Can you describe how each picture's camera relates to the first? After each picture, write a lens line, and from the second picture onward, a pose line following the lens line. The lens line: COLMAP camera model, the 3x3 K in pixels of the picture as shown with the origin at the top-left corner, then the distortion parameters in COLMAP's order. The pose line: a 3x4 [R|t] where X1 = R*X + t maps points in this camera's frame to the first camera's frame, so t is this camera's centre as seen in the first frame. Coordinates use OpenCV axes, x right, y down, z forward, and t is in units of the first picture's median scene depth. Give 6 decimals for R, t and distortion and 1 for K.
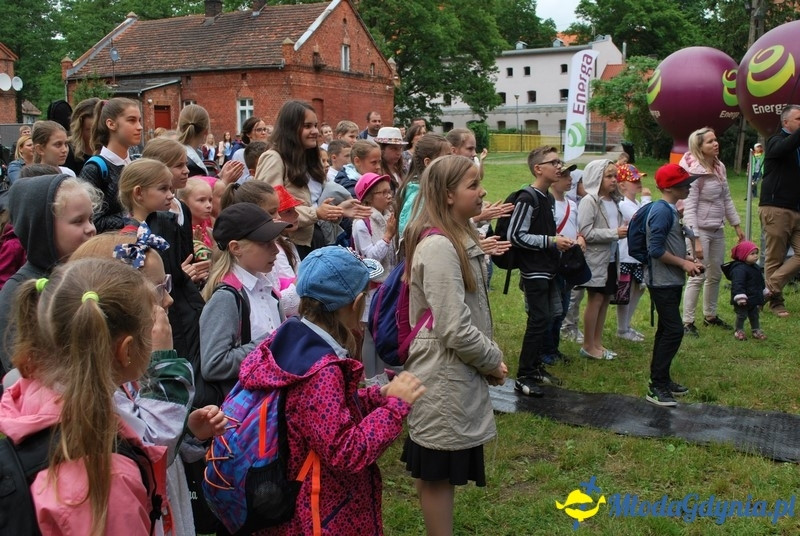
lens RADIAL K [[882.4, 0, 400.0], [0, 882.4, 268.0], [0, 0, 1]] dist [-0.058088, -0.002724]
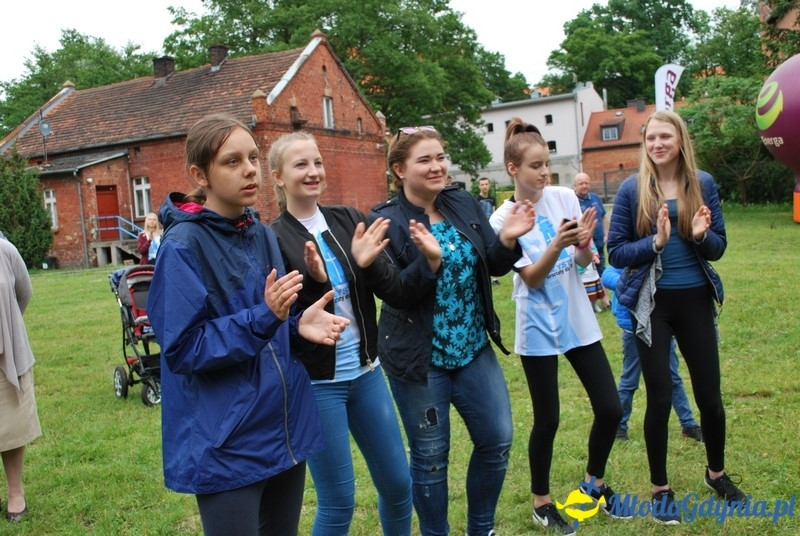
lens RADIAL K [[815.8, 0, 400.0], [0, 815.8, 268.0], [0, 0, 1]] dist [-0.063392, 0.004312]
pose [[0.995445, -0.078941, 0.053455, -0.044072], [0.082589, 0.994132, -0.069865, -0.032480], [-0.047626, 0.073962, 0.996123, 0.230302]]
